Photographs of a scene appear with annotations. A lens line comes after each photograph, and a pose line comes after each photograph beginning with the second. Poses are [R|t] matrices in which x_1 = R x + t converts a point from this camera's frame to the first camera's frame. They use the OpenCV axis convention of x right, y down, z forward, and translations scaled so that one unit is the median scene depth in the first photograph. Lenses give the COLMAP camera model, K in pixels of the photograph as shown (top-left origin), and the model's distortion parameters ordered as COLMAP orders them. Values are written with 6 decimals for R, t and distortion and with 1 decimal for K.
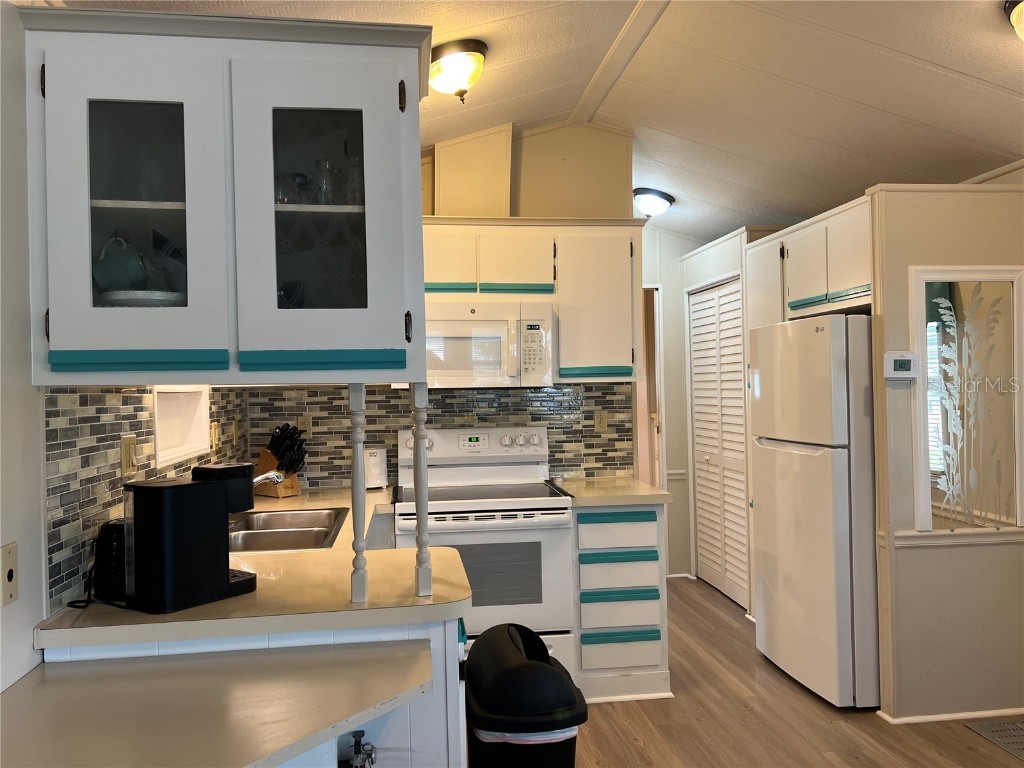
lens RADIAL K [[773.3, 0, 511.6], [0, 773.3, 381.0], [0, 0, 1]] dist [0.063150, -0.054442]
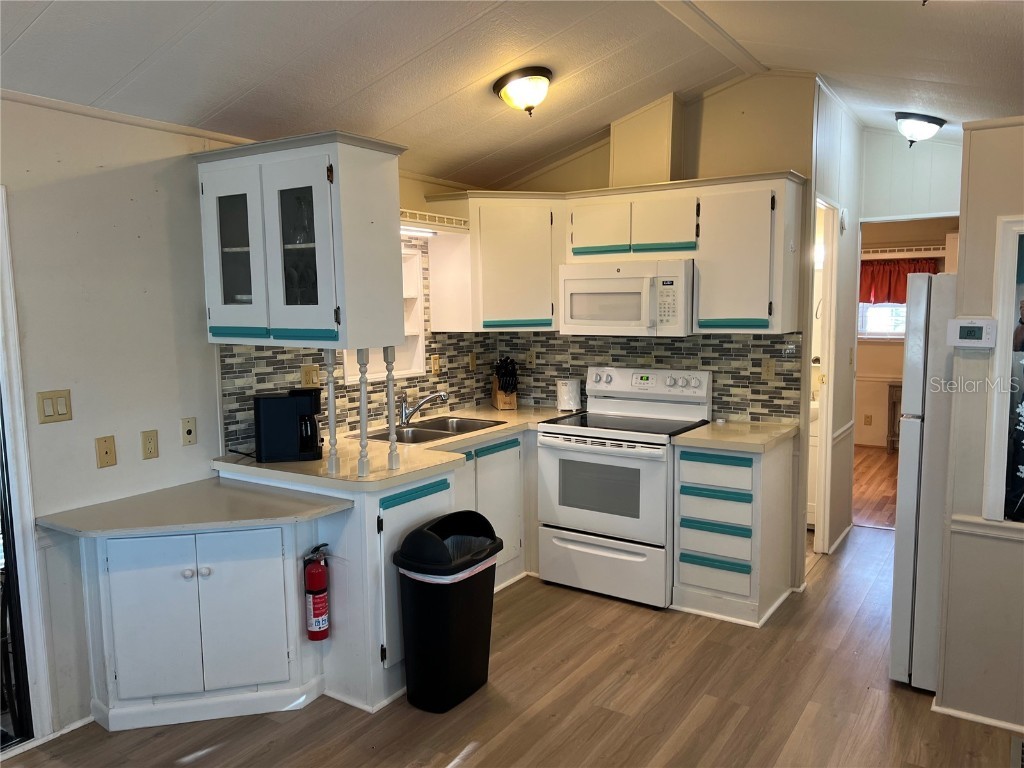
lens RADIAL K [[773.3, 0, 514.1], [0, 773.3, 384.7], [0, 0, 1]] dist [0.063150, -0.054442]
pose [[0.757286, 0.079588, -0.648216, 0.591039], [-0.000158, 0.992569, 0.121683, -0.059836], [0.653084, -0.092046, 0.751671, -0.006585]]
